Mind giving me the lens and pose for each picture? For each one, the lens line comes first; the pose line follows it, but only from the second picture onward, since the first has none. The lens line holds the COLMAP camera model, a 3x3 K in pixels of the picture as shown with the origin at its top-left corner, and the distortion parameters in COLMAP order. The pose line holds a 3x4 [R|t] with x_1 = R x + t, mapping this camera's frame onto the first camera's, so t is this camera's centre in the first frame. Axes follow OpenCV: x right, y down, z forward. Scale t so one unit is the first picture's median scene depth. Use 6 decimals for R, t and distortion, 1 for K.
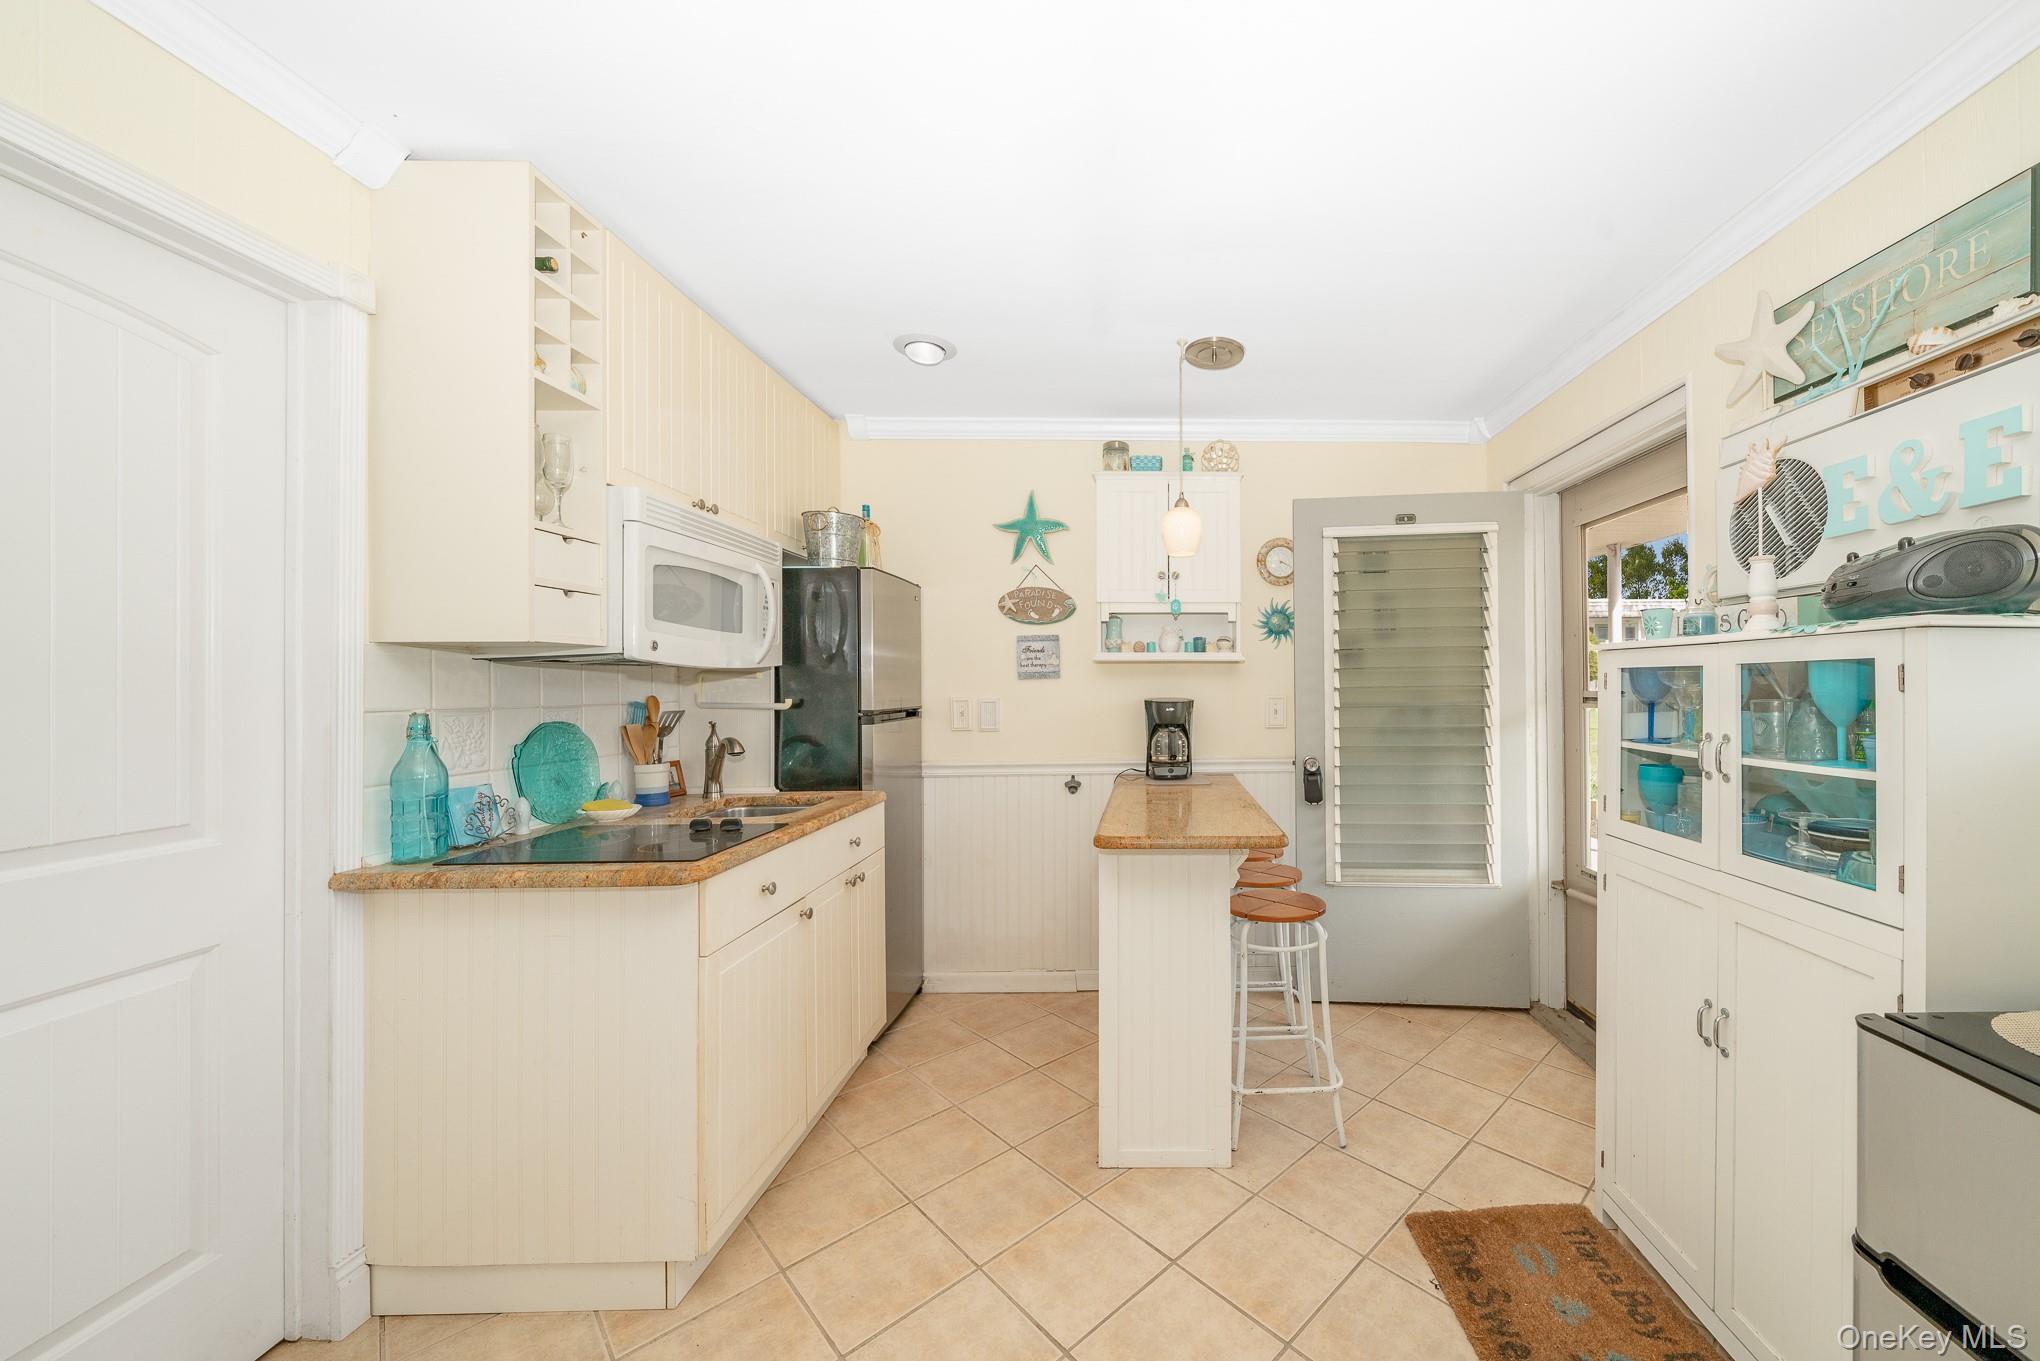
lens RADIAL K [[767.7, 0, 1108.3], [0, 767.7, 681.5], [0, 0, 1]] dist [-0.008880, 0.000701]
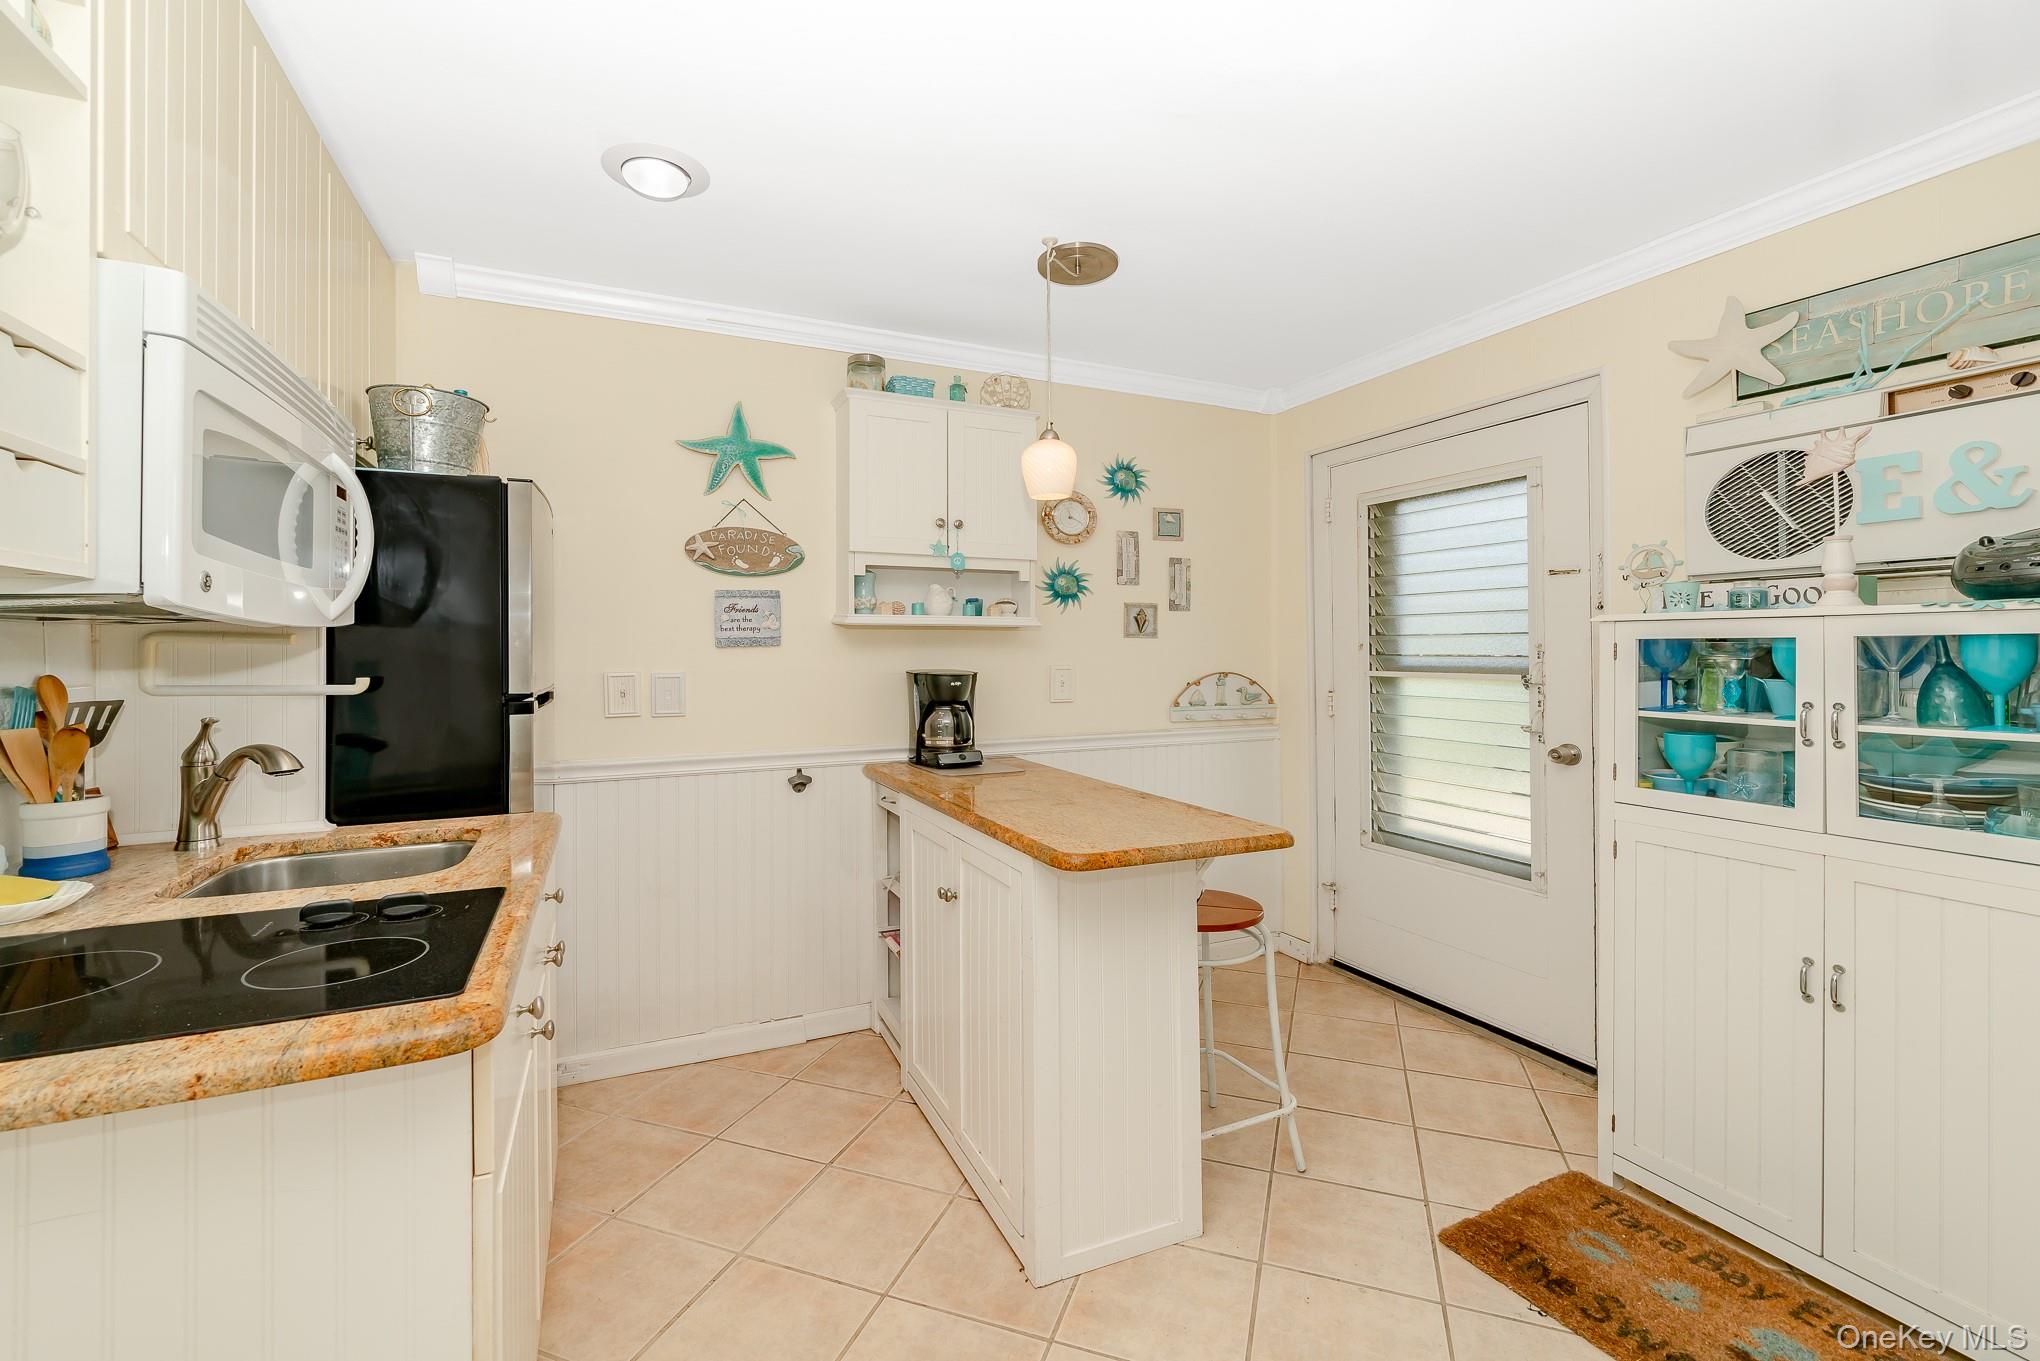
lens RADIAL K [[806.1, 0, 1060.7], [0, 806.1, 649.0], [0, 0, 1]] dist [-0.008902, 0.000614]
pose [[0.892908, 0.002329, 0.450233, -0.251321], [-0.001791, 0.999997, -0.001622, -0.000676], [-0.450236, 0.000642, 0.892910, 0.195527]]
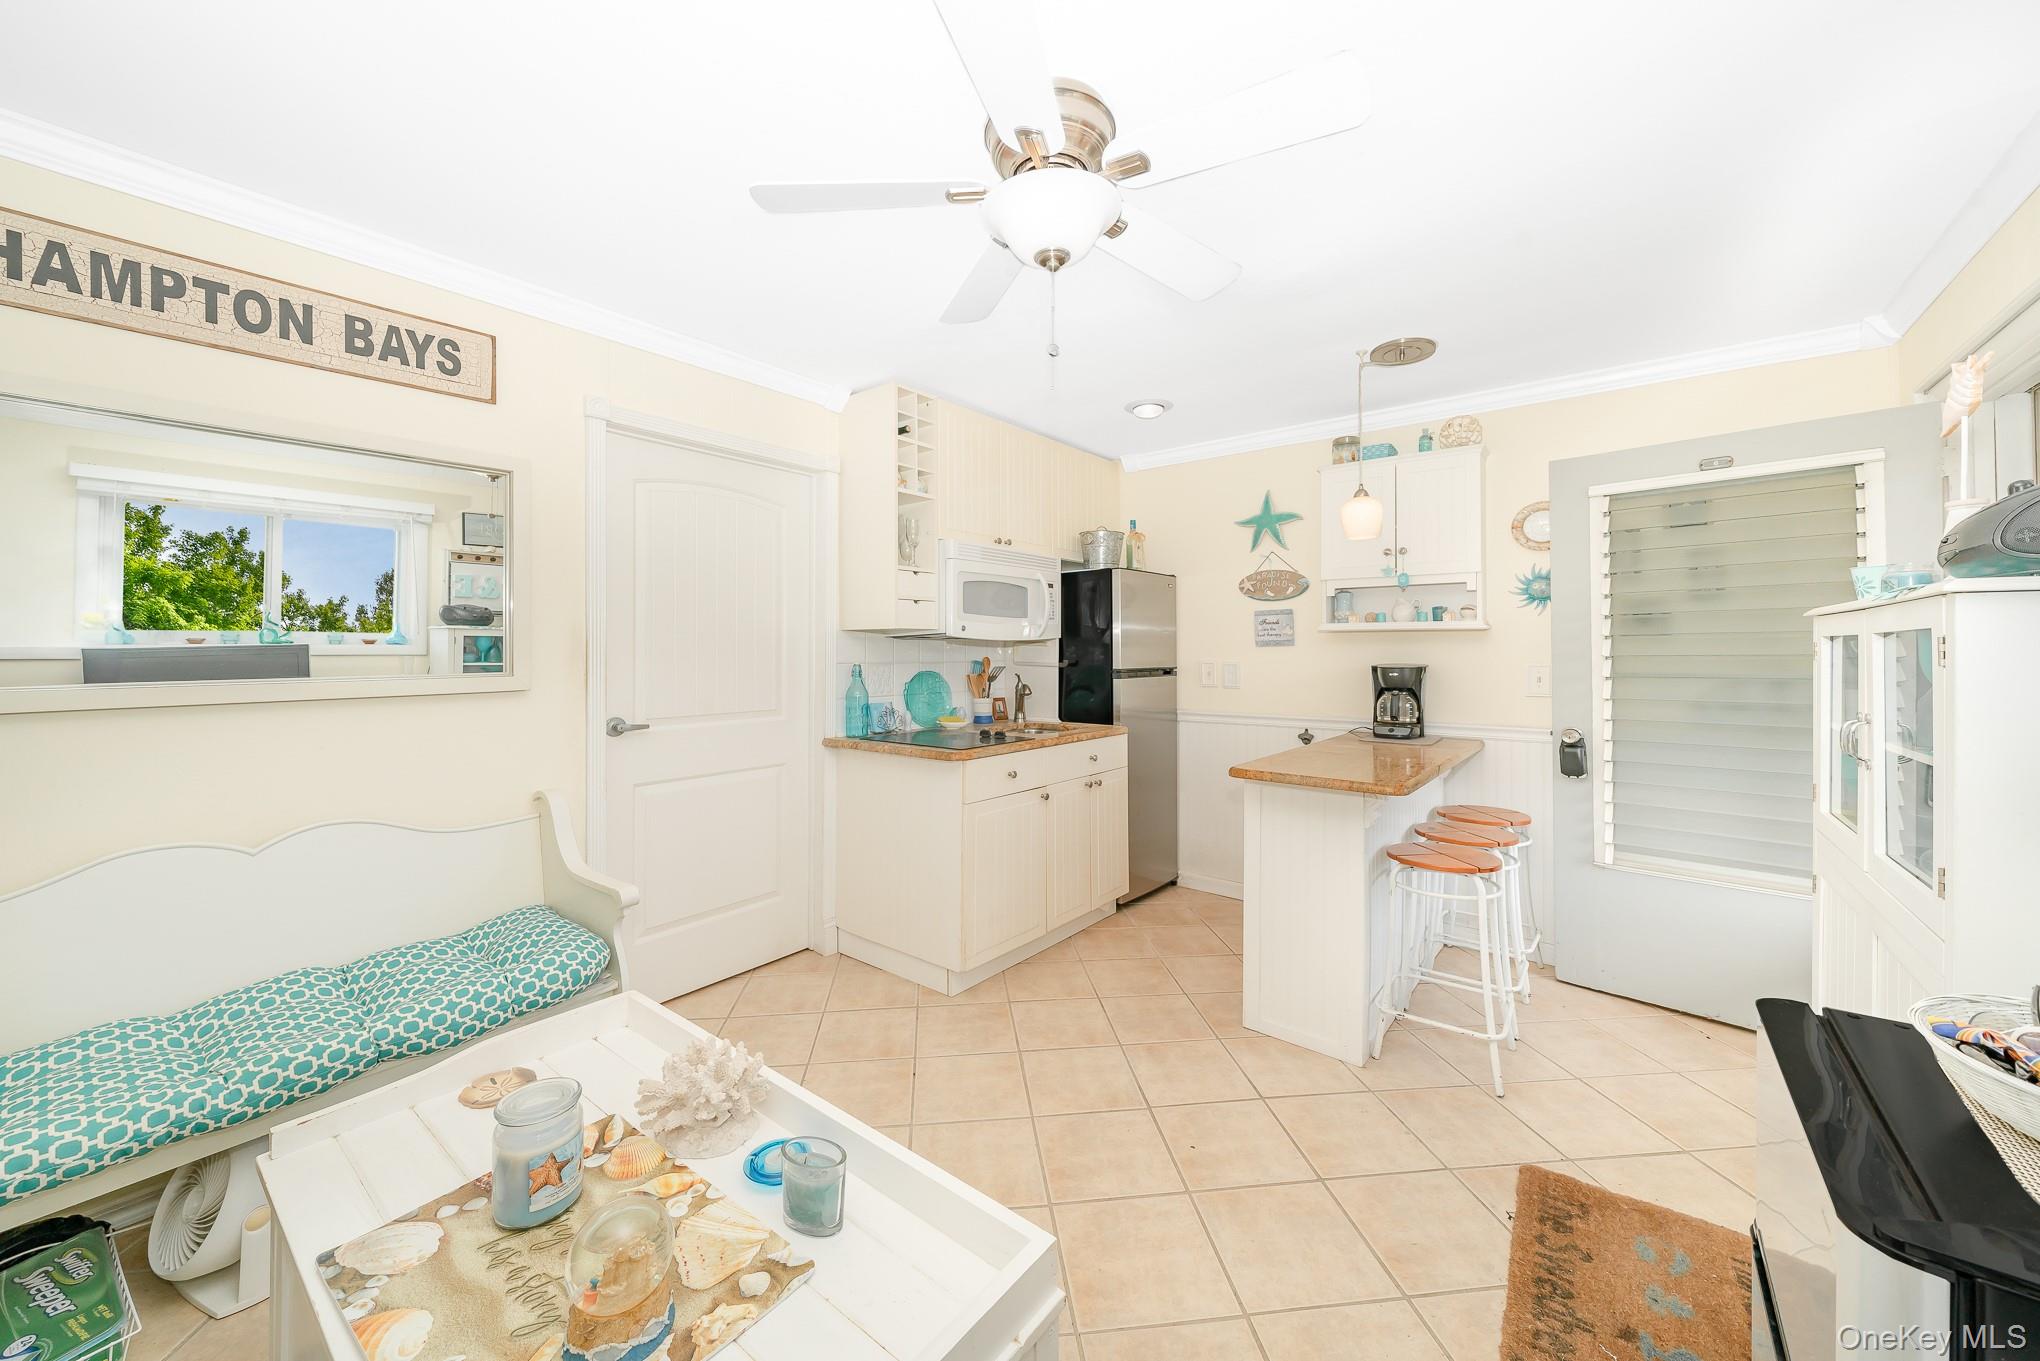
lens RADIAL K [[767.7, 0, 1087.0], [0, 767.7, 639.7], [0, 0, 1]] dist [-0.008880, 0.000701]
pose [[0.816038, -0.004337, -0.577982, 0.523784], [-0.001448, 0.999953, -0.009548, -0.002940], [0.577996, 0.008628, 0.815994, -0.212354]]
